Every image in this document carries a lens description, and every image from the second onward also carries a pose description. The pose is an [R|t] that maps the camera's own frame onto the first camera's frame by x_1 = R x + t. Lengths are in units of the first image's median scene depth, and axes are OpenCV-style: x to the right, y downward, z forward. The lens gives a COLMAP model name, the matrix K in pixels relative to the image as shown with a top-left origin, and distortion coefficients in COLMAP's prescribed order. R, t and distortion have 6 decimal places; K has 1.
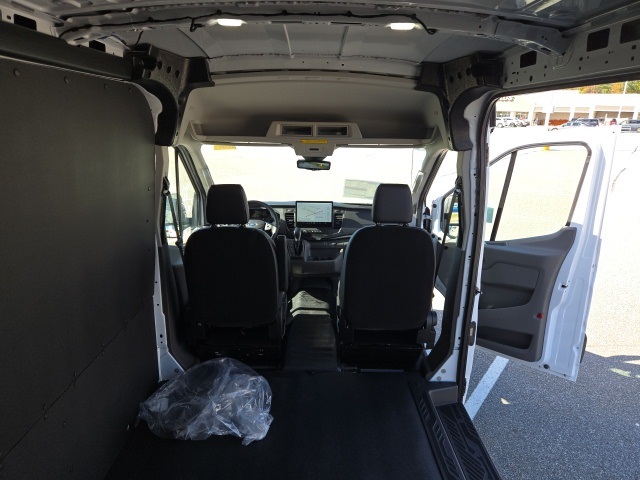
lens RADIAL K [[437.1, 0, 320.0], [0, 437.1, 240.0], [0, 0, 1]] dist [0.059208, -0.001085]
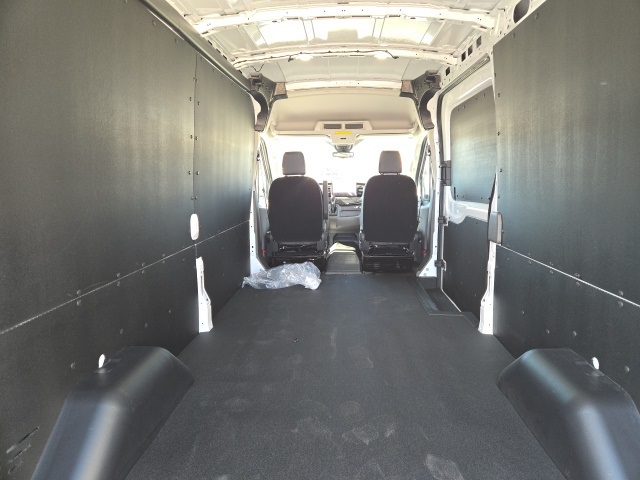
lens RADIAL K [[437.1, 0, 320.0], [0, 437.1, 240.0], [0, 0, 1]] dist [0.059208, -0.001085]
pose [[0.997012, -0.020423, -0.074500, 0.016005], [0.011069, 0.992238, -0.123861, 0.379886], [0.076451, 0.122666, 0.989499, -0.590714]]
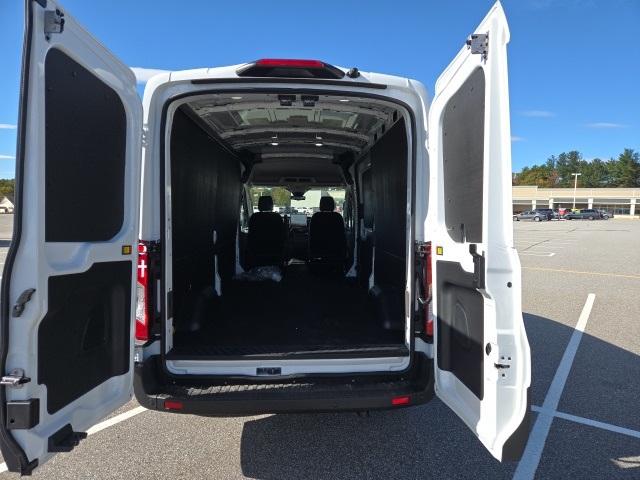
lens RADIAL K [[427.8, 0, 320.0], [0, 427.8, 240.0], [0, 0, 1]] dist [0.032175, -0.002057]
pose [[0.999661, -0.016960, 0.019779, 0.063338], [0.020677, 0.978300, -0.206159, 0.607844], [-0.015854, 0.206498, 0.978319, -1.367091]]
